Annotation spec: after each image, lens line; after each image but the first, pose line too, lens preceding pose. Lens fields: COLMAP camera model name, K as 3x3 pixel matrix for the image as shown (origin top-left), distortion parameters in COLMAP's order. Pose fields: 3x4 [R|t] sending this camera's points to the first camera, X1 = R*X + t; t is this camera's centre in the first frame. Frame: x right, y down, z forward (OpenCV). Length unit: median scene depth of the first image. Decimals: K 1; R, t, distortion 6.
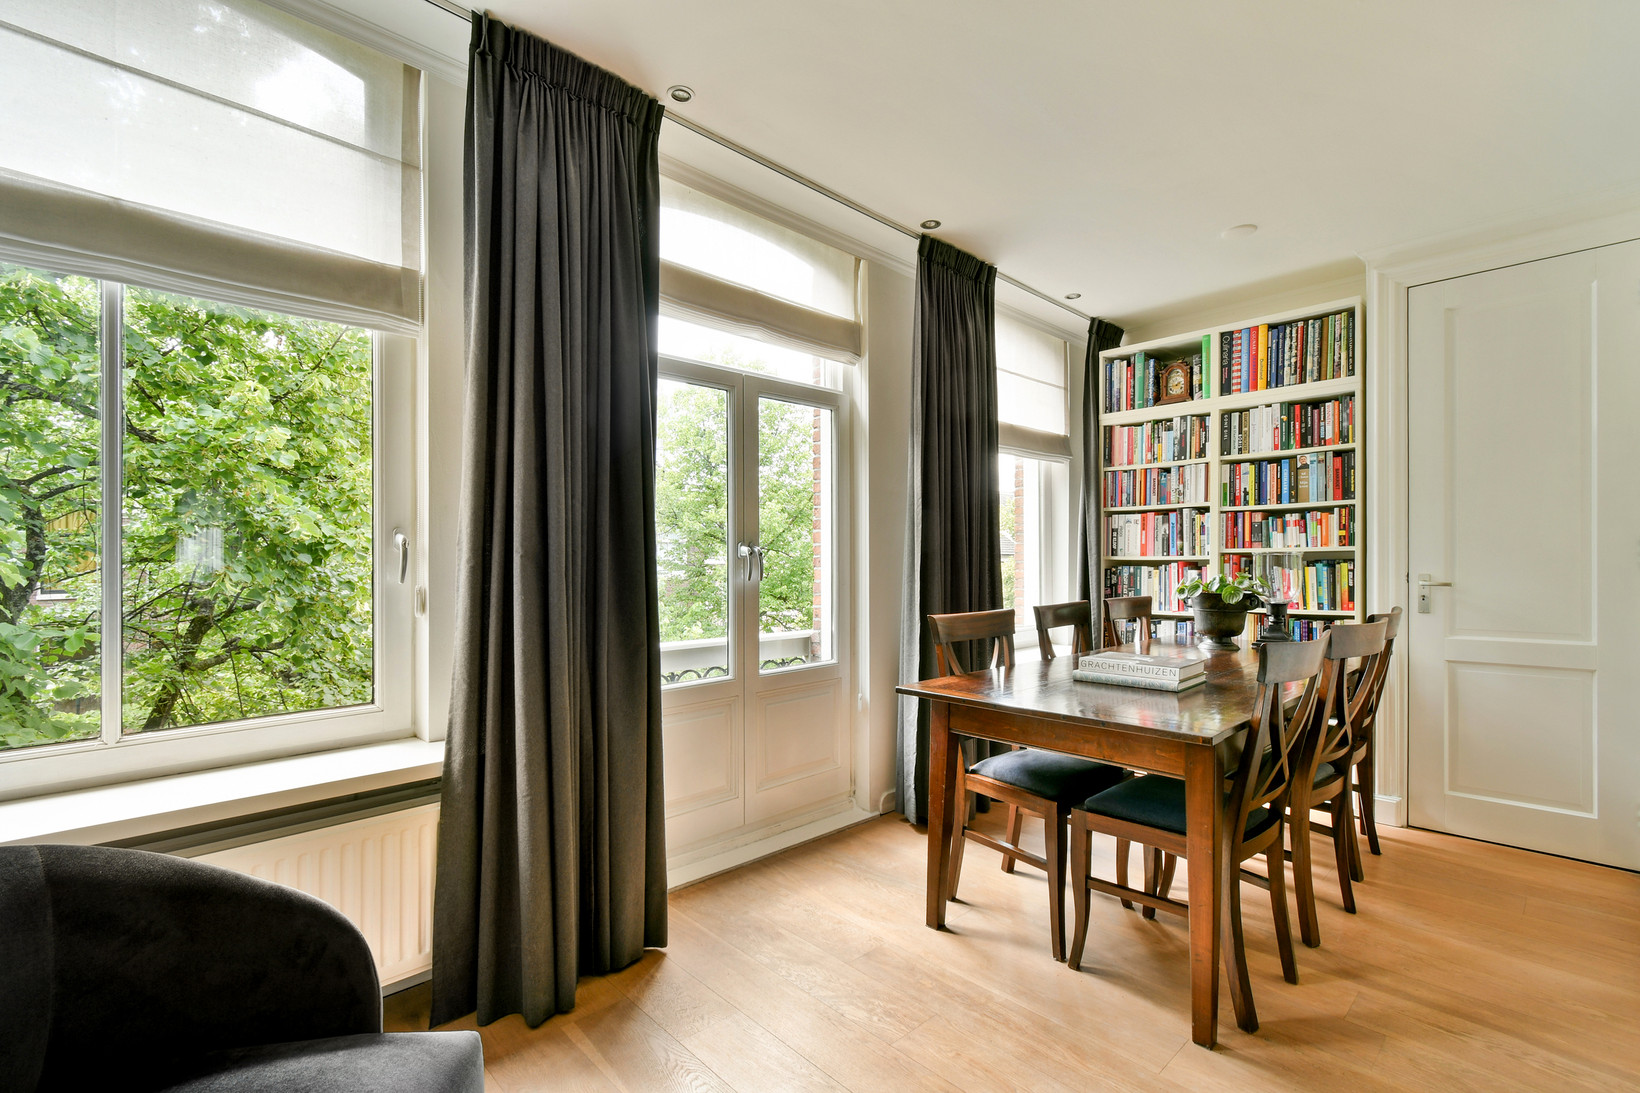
lens RADIAL K [[733.6, 0, 812.3], [0, 733.6, 553.9], [0, 0, 1]] dist [-0.003833, -0.001136]
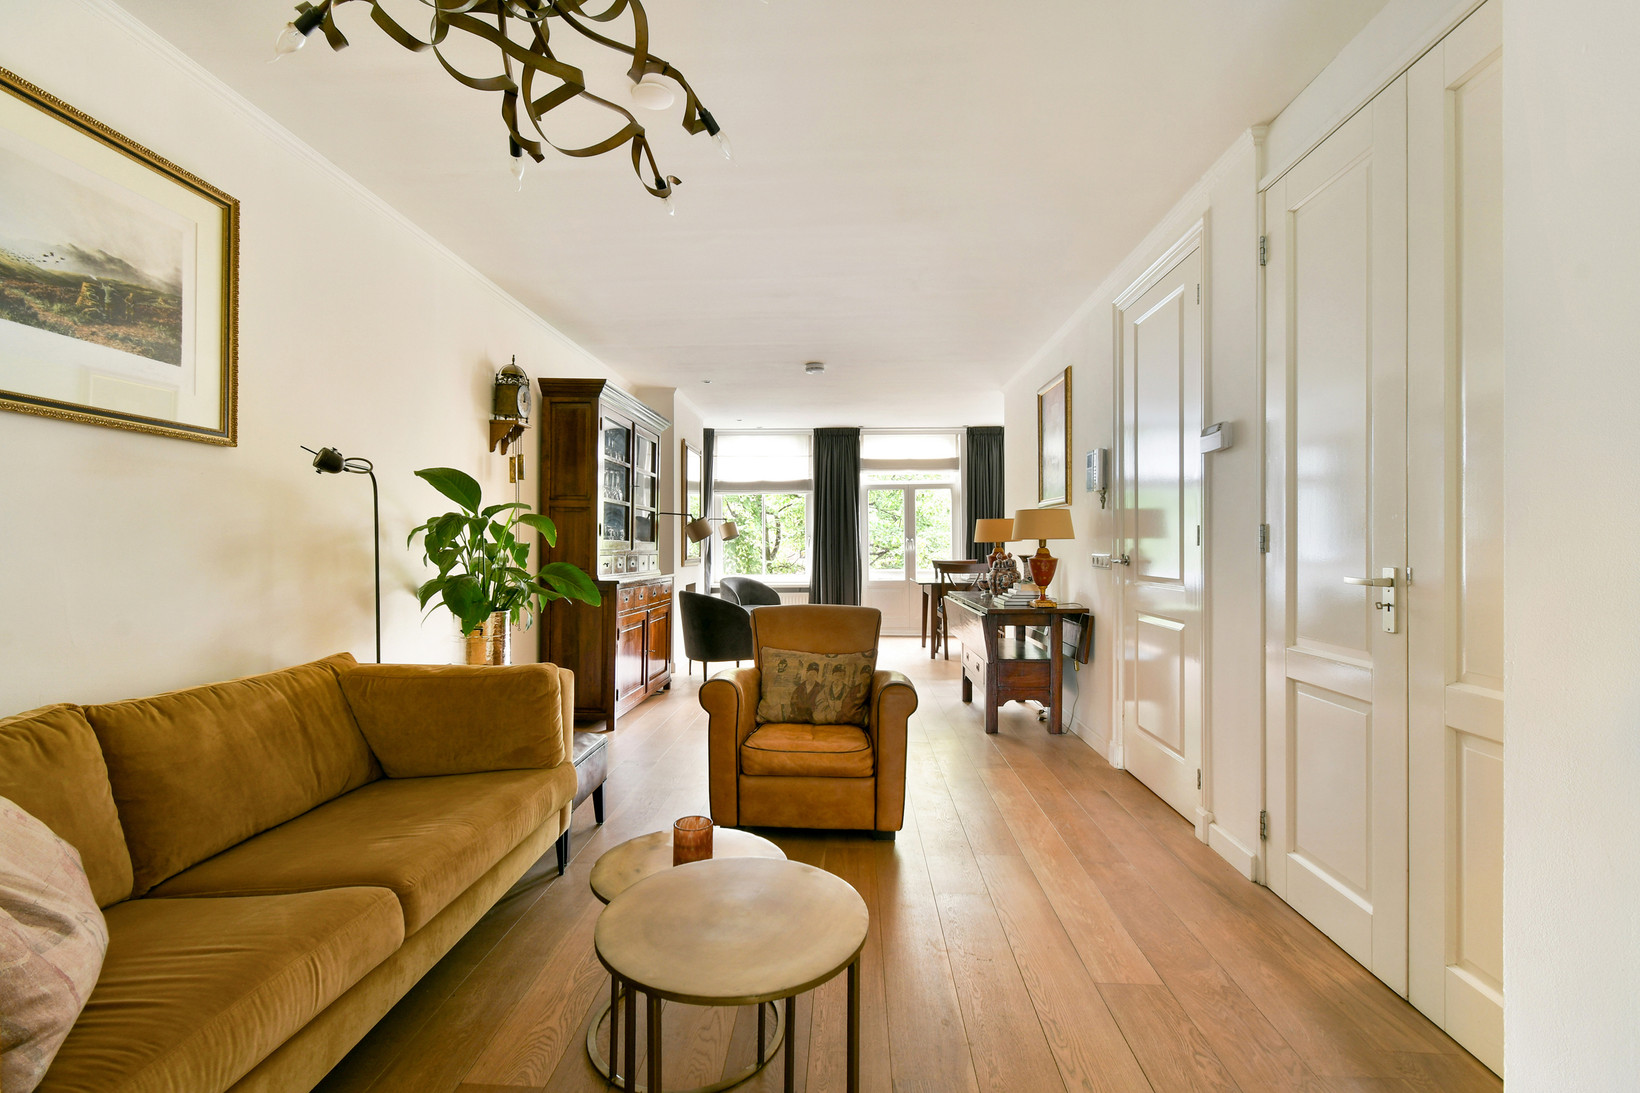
lens RADIAL K [[736.8, 0, 813.3], [0, 736.8, 541.1], [0, 0, 1]] dist [0.002954, -0.000210]
pose [[0.680496, -0.000445, -0.732752, 1.925331], [-0.003064, 0.999989, -0.003453, 0.011452], [0.732746, 0.004595, 0.680487, -1.431266]]
